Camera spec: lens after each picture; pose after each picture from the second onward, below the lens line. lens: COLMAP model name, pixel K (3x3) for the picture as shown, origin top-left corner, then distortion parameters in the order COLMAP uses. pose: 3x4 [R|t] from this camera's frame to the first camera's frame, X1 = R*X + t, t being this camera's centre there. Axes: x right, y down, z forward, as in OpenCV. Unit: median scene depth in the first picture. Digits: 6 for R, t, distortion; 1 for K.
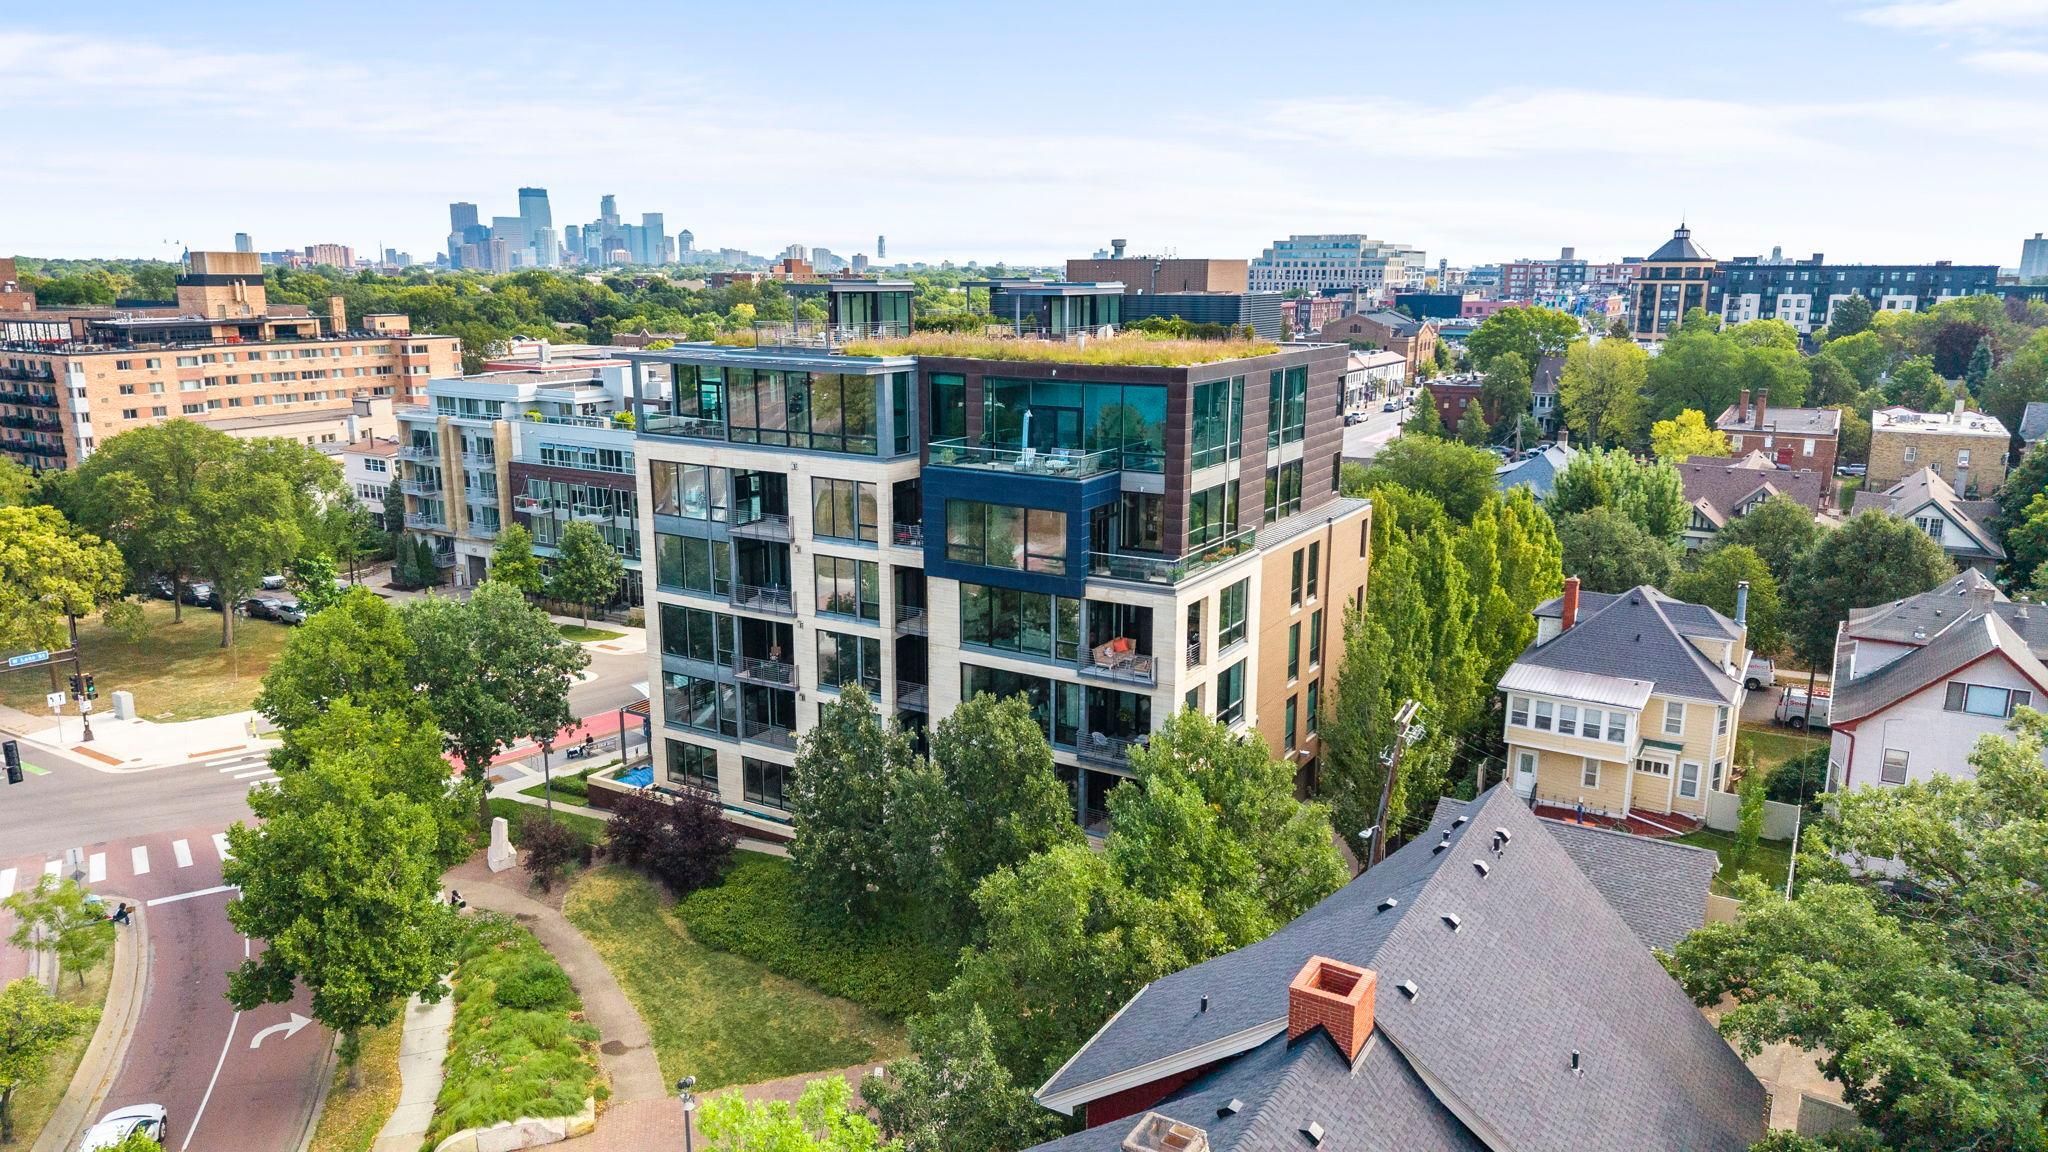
lens RADIAL K [[1362.5, 0, 1036.5], [0, 1362.5, 566.4], [0, 0, 1]] dist [0.028188, -0.030255]
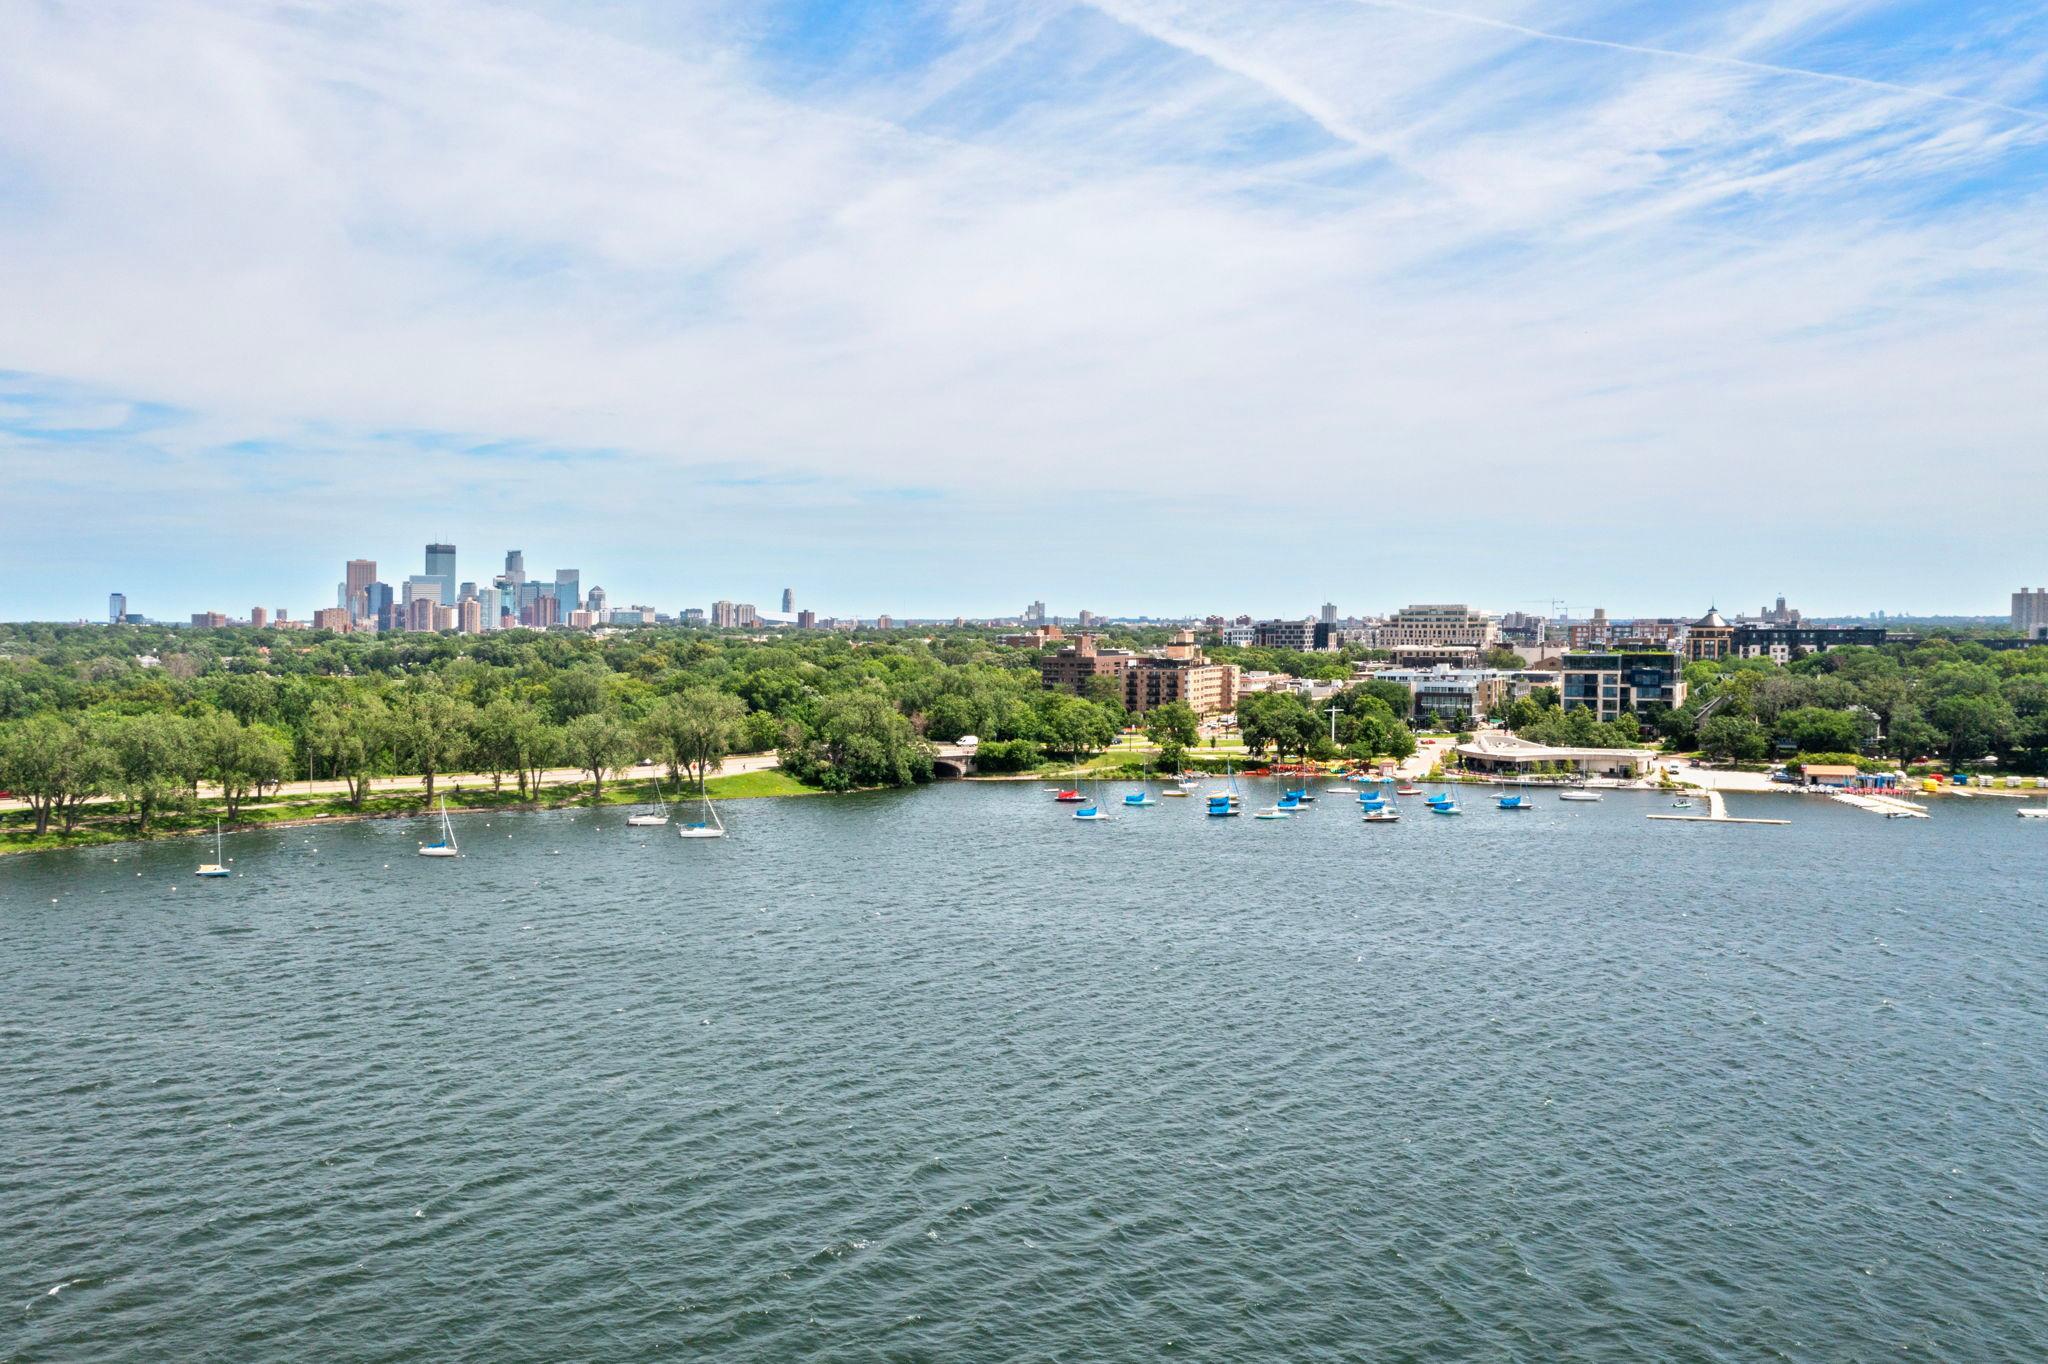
lens RADIAL K [[1531.9, 0, 1012.4], [0, 1531.9, 693.1], [0, 0, 1]] dist [0.031216, -0.000149]
pose [[0.999701, -0.008576, 0.022885, -2.214418], [0.012331, 0.985473, -0.169382, 0.860505], [-0.021100, 0.169614, 0.985285, -4.270489]]
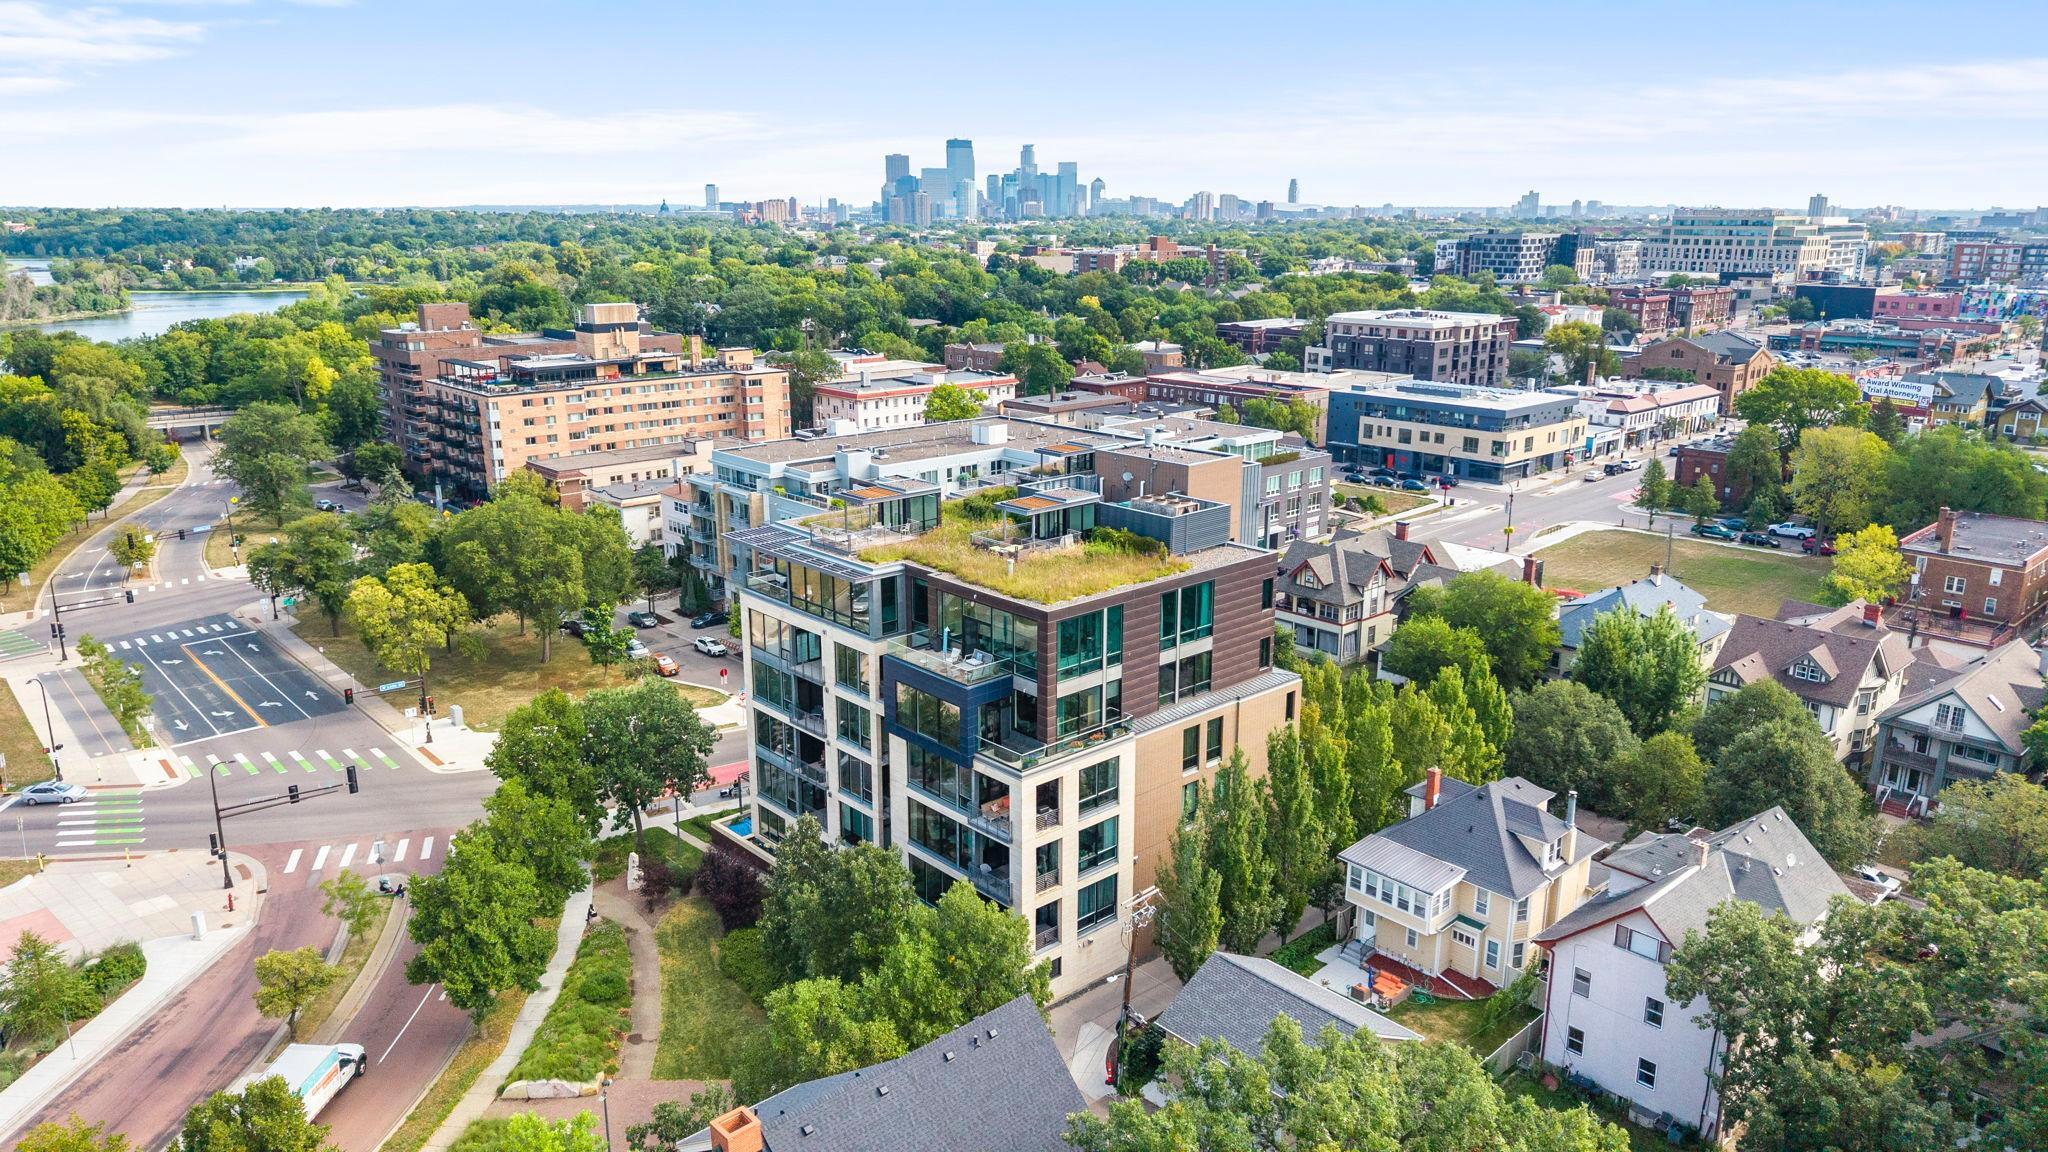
lens RADIAL K [[1362.5, 0, 1033.6], [0, 1362.5, 569.4], [0, 0, 1]] dist [0.028188, -0.030255]
pose [[0.958156, 0.071145, -0.277264, 0.299647], [-0.060270, 0.997048, 0.047560, -0.160209], [0.279829, -0.028860, 0.959616, -0.192374]]
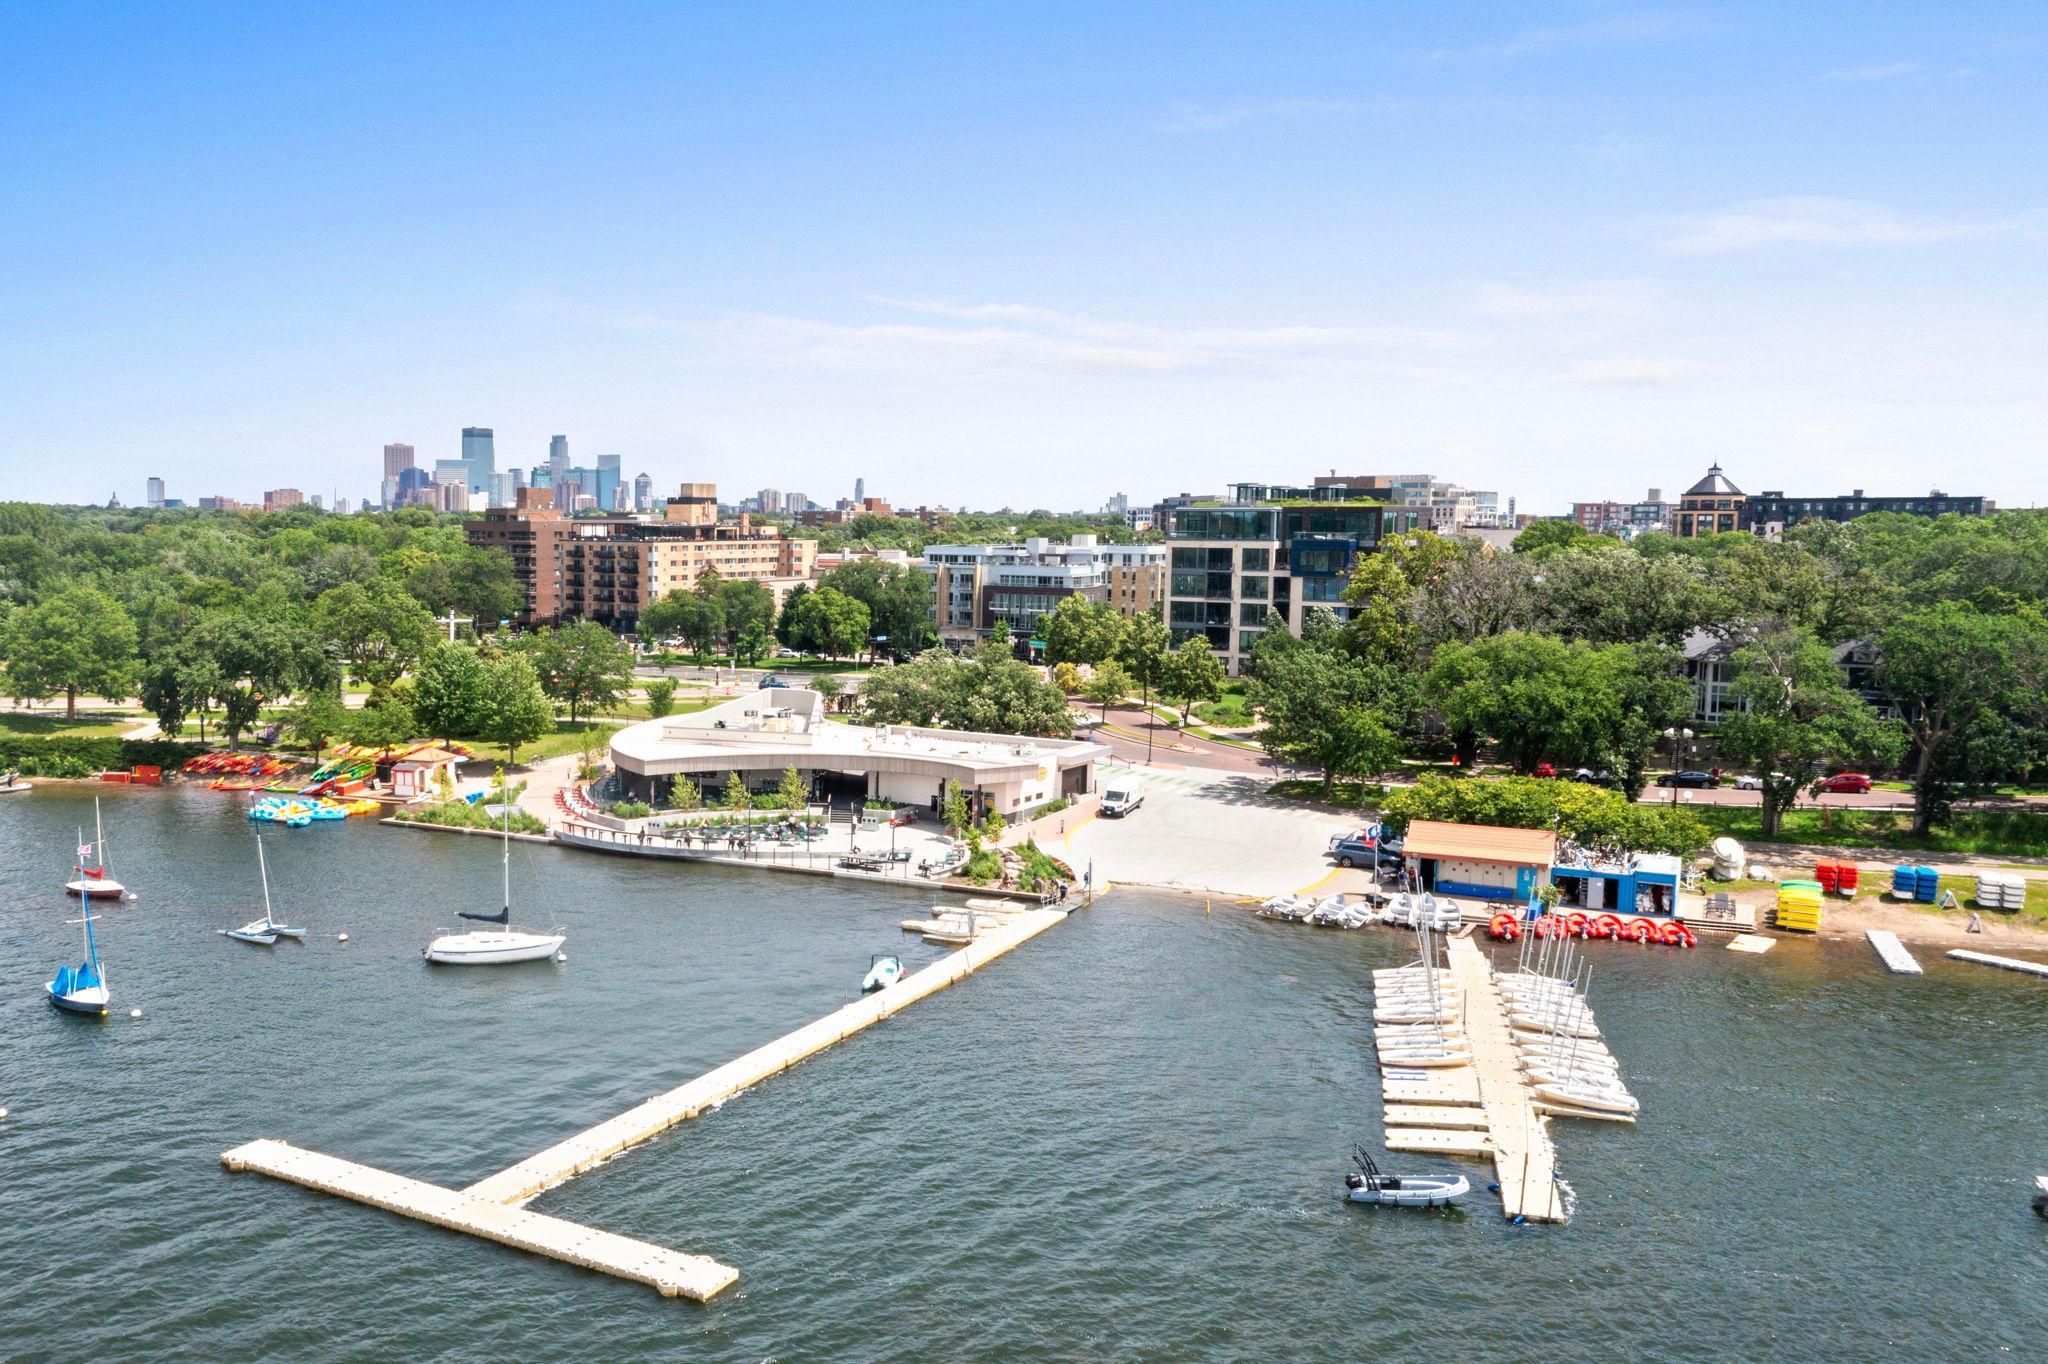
lens RADIAL K [[1623.8, 0, 940.8], [0, 1623.8, 666.2], [0, 0, 1]] dist [0.009996, 0.013443]
pose [[0.997996, 0.005551, -0.063038, -0.431848], [-0.013241, 0.992414, -0.122230, 0.449458], [0.061881, 0.122819, 0.990498, -1.774374]]
